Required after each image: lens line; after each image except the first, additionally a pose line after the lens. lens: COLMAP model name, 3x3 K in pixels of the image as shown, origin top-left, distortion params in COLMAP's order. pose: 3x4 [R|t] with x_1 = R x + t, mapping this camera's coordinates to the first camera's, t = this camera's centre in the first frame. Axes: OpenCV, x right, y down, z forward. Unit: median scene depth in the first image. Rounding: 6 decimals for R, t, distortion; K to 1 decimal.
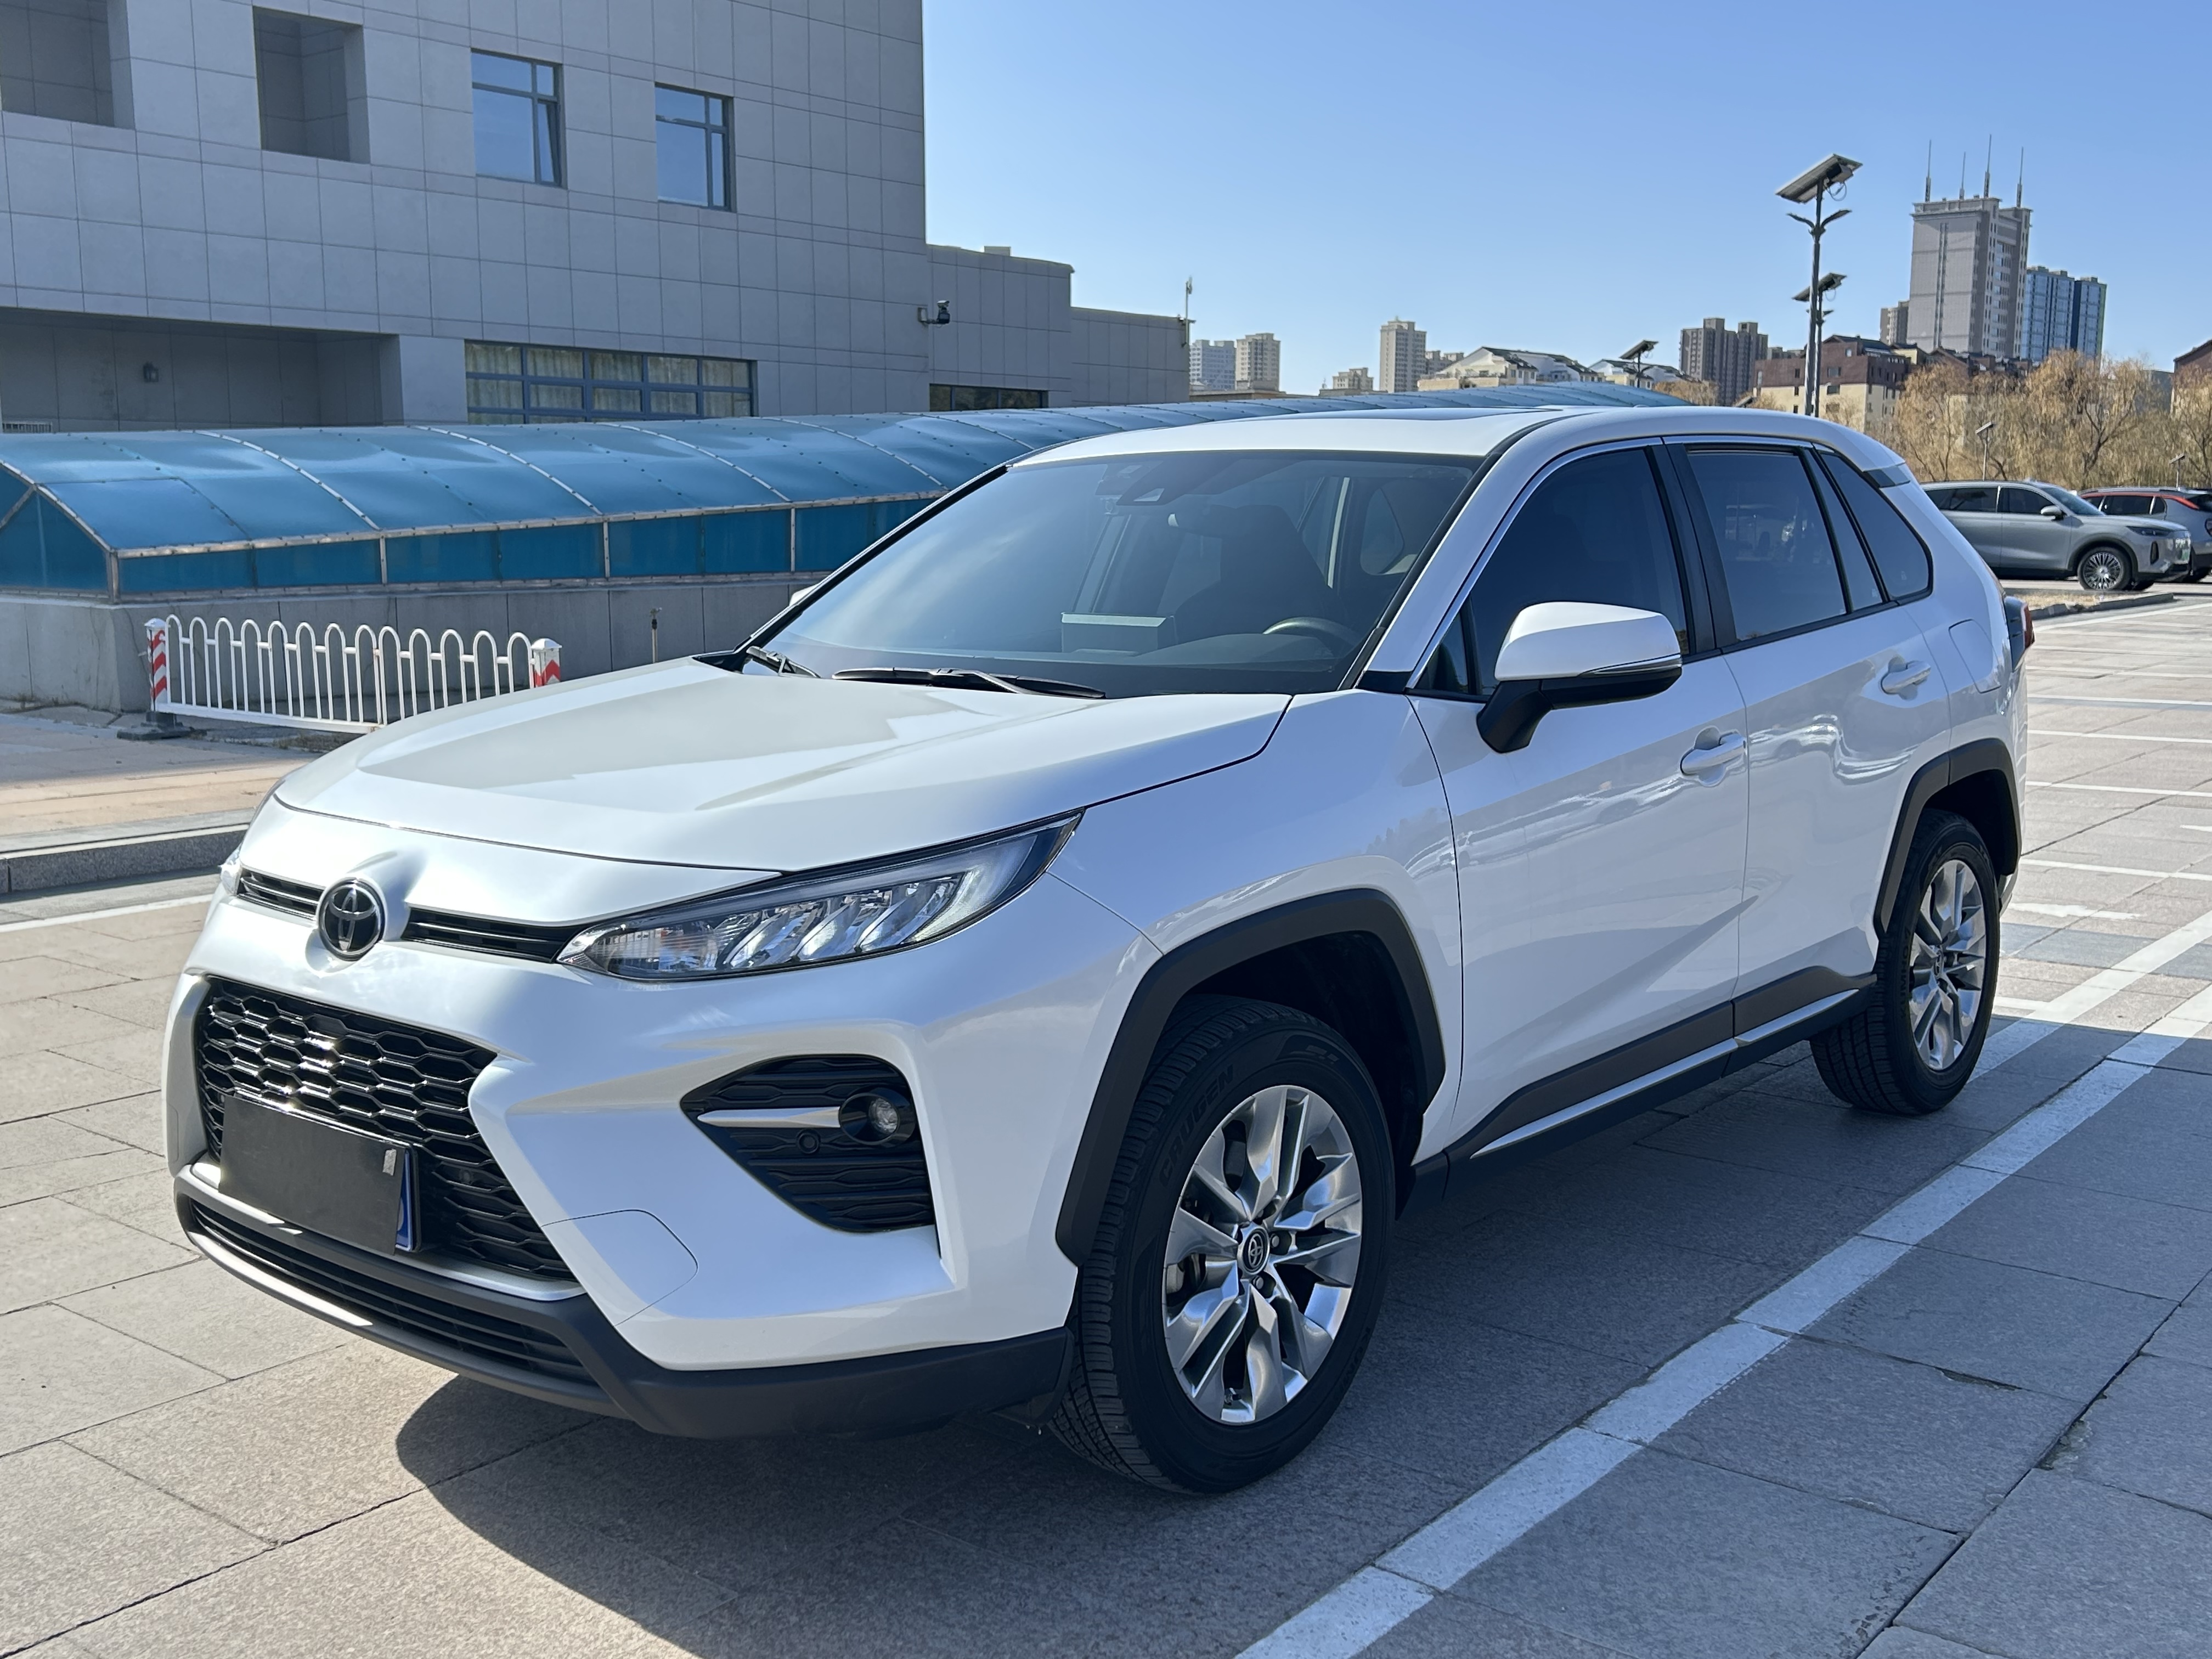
lens RADIAL K [[2240.0, 0, 1101.1], [0, 2240.0, 843.5], [0, 0, 1]] dist [0.018516, 0.000000]
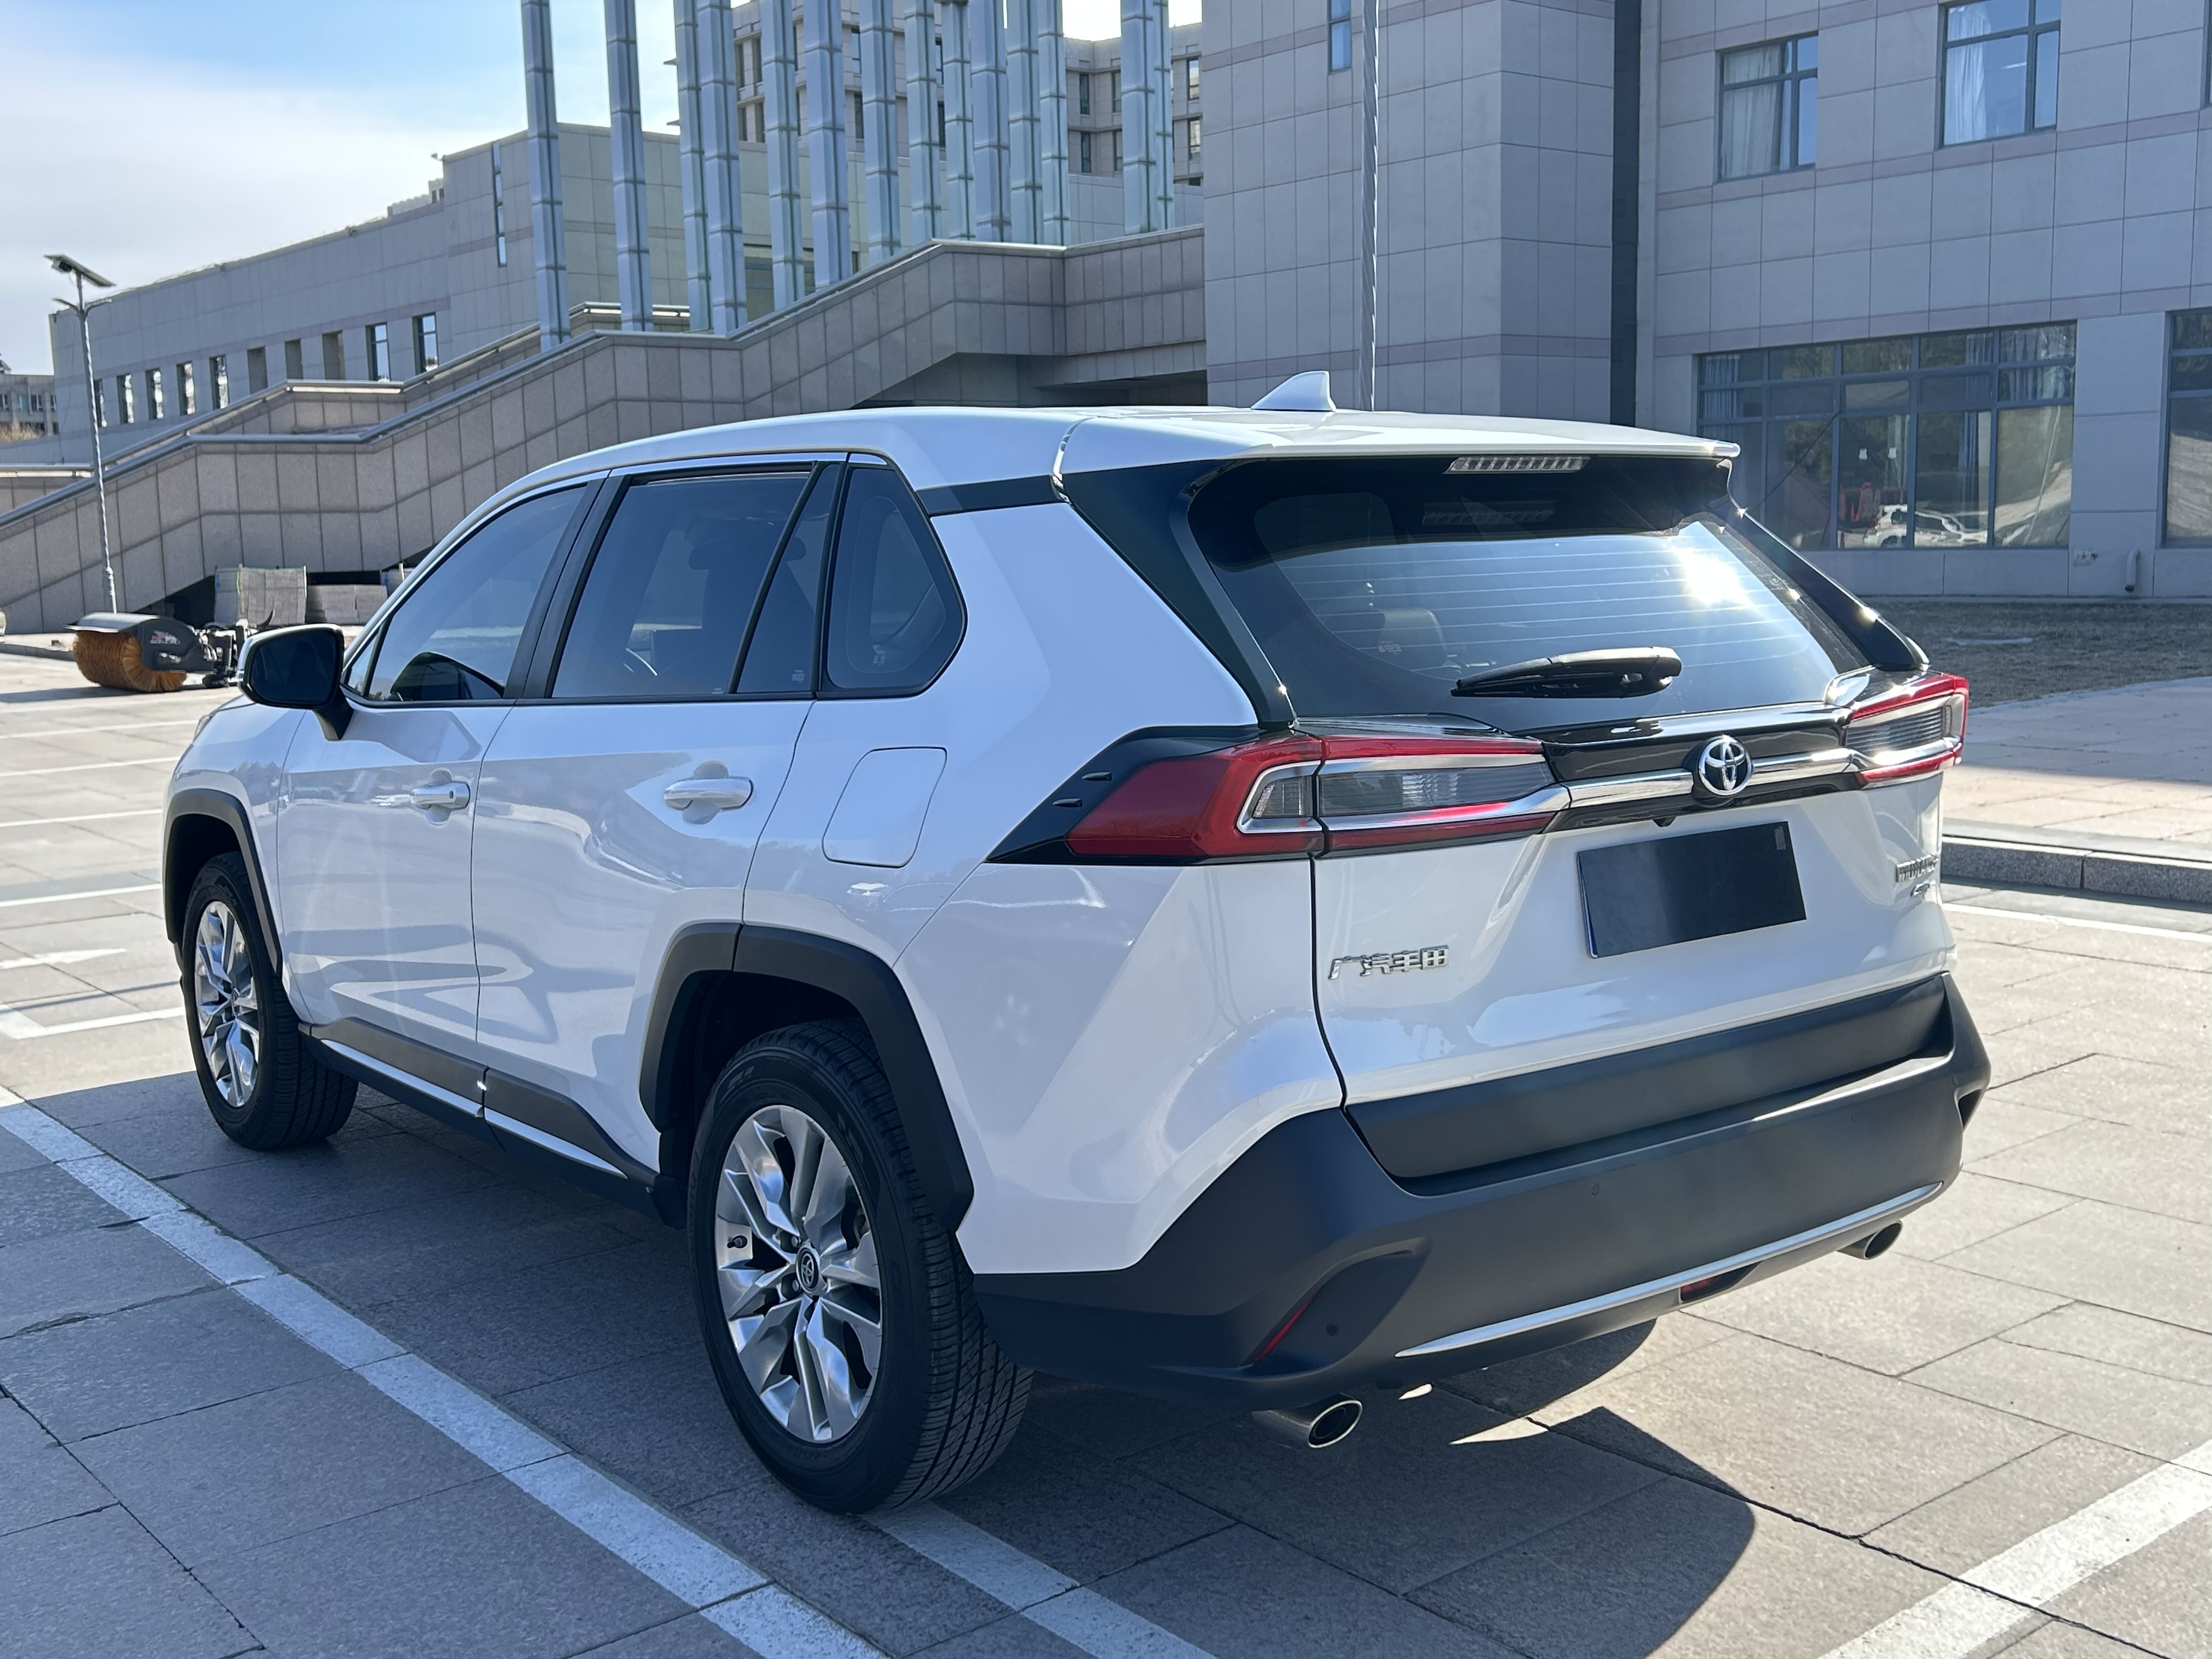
lens RADIAL K [[2308.9, 0, 1097.1], [0, 2308.9, 826.8], [0, 0, 1]] dist [0.027332, 0.000000]
pose [[-0.213659, 0.127703, -0.968526, 0.226116], [-0.122798, 0.980045, 0.156311, -0.041869], [0.969160, 0.152330, -0.193714, 0.277196]]
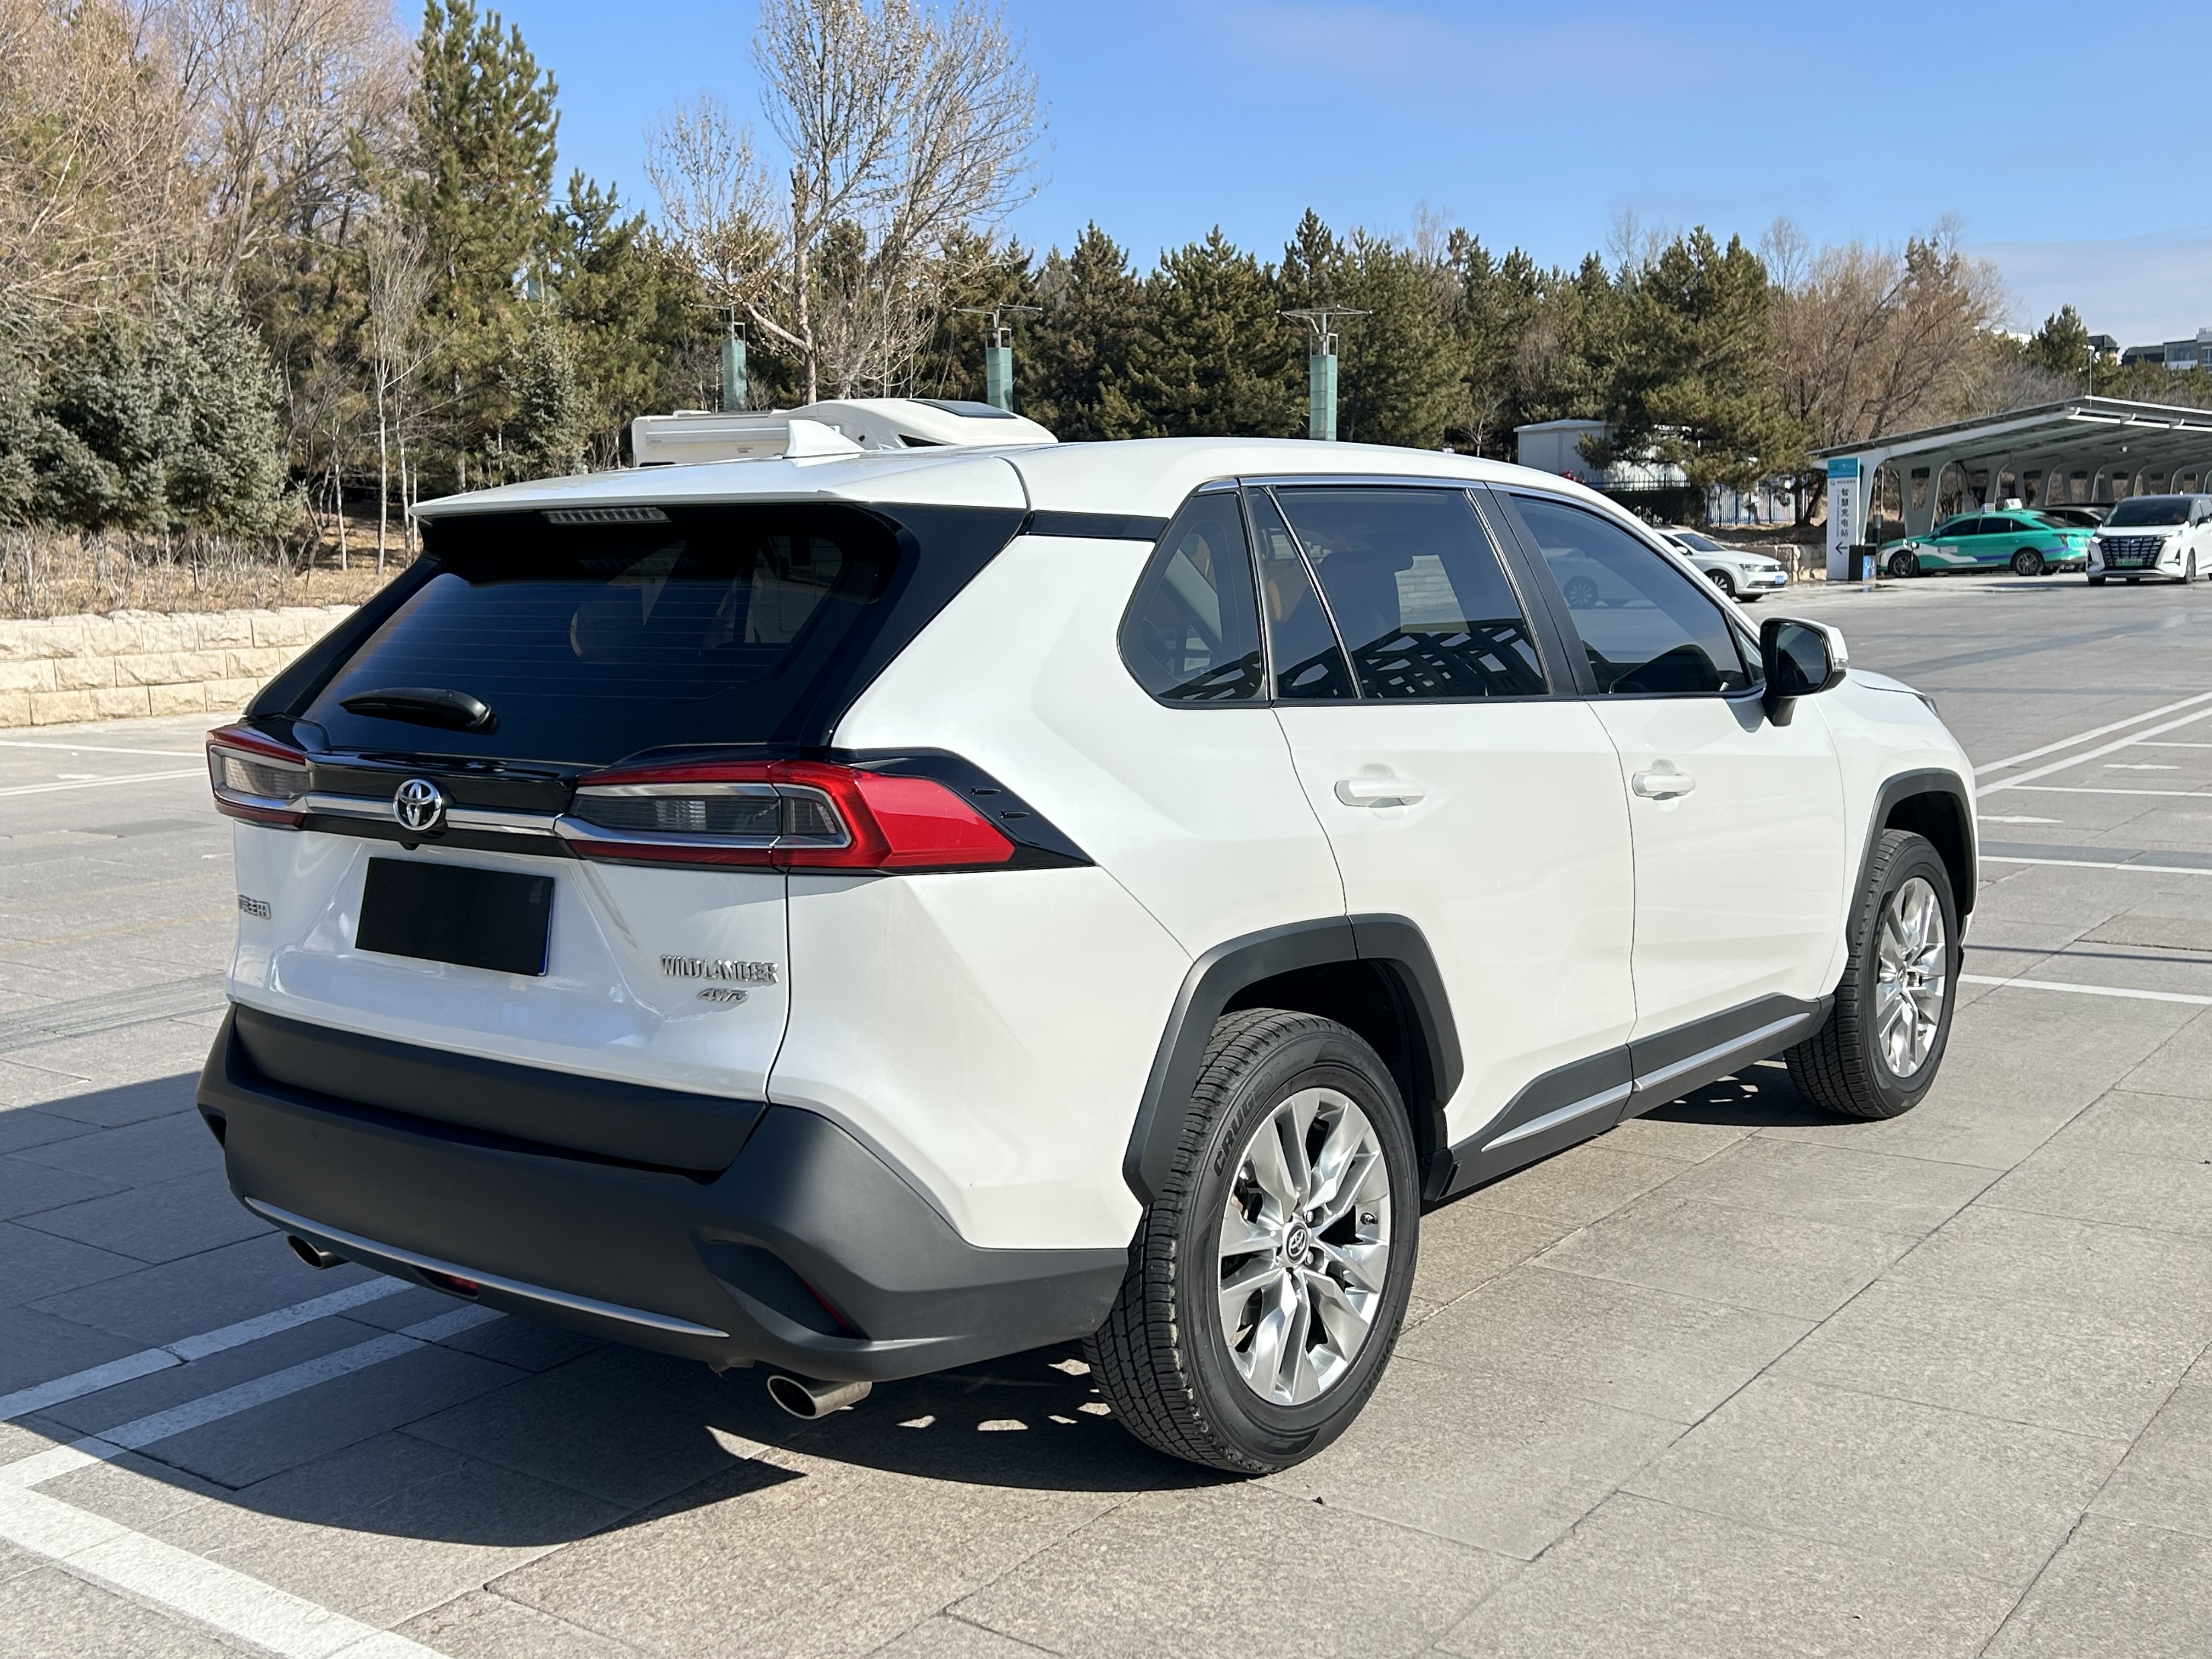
lens RADIAL K [[2308.9, 0, 1110.5], [0, 2308.9, 832.1], [0, 0, 1]] dist [0.027332, 0.000000]
pose [[-0.999517, 0.025572, -0.017643, 0.042621], [0.019929, 0.963393, 0.267352, -0.065771], [0.023834, 0.266871, -0.963438, 0.431232]]
